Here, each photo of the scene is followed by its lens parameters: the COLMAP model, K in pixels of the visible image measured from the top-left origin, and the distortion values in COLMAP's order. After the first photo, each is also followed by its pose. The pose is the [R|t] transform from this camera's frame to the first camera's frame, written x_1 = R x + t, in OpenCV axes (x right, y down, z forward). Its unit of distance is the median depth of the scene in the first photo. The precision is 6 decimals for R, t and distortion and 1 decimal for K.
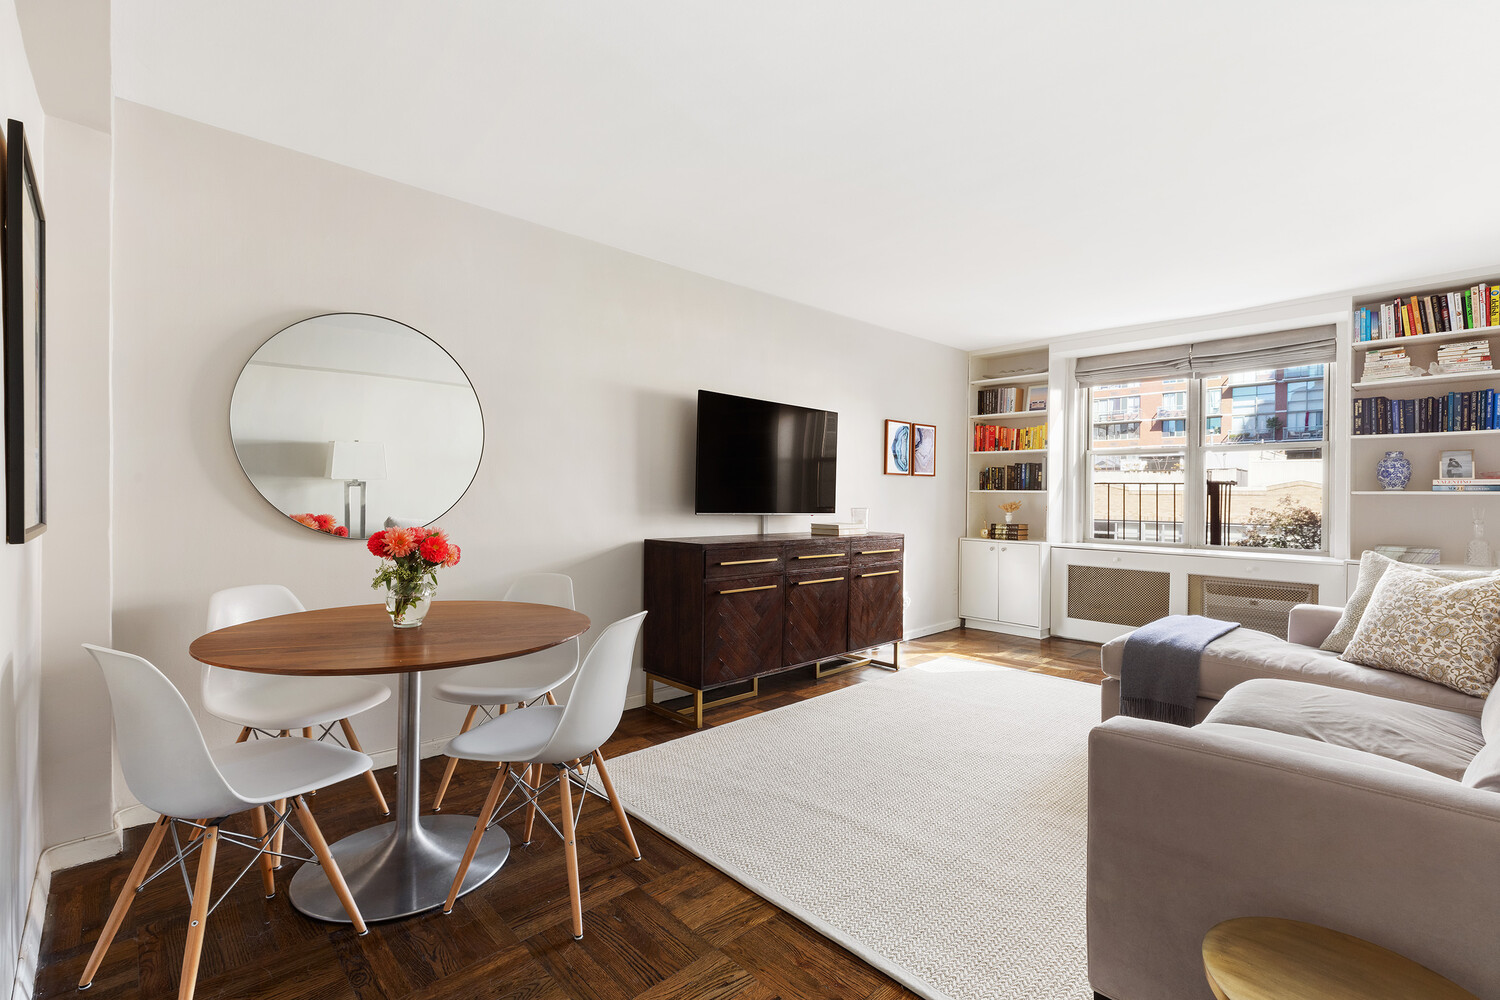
lens RADIAL K [[655.8, 0, 750.0], [0, 655.8, 500.0], [0, 0, 1]] dist [0.000755, 0.000065]
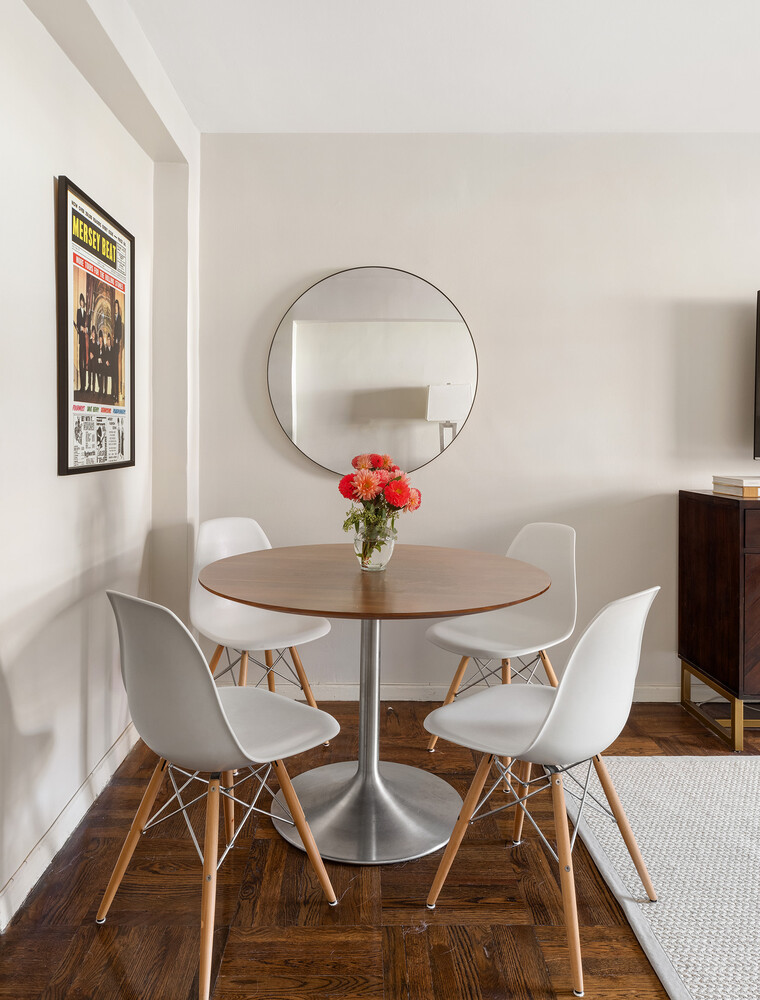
lens RADIAL K [[731.8, 0, 380.0], [0, 731.8, 500.0], [0, 0, 1]] dist [0.053366, -0.003610]
pose [[0.721213, 0.032946, -0.691929, 0.249556], [0.028800, 0.996579, 0.077471, 0.001126], [0.692114, -0.075801, 0.717797, 0.215348]]
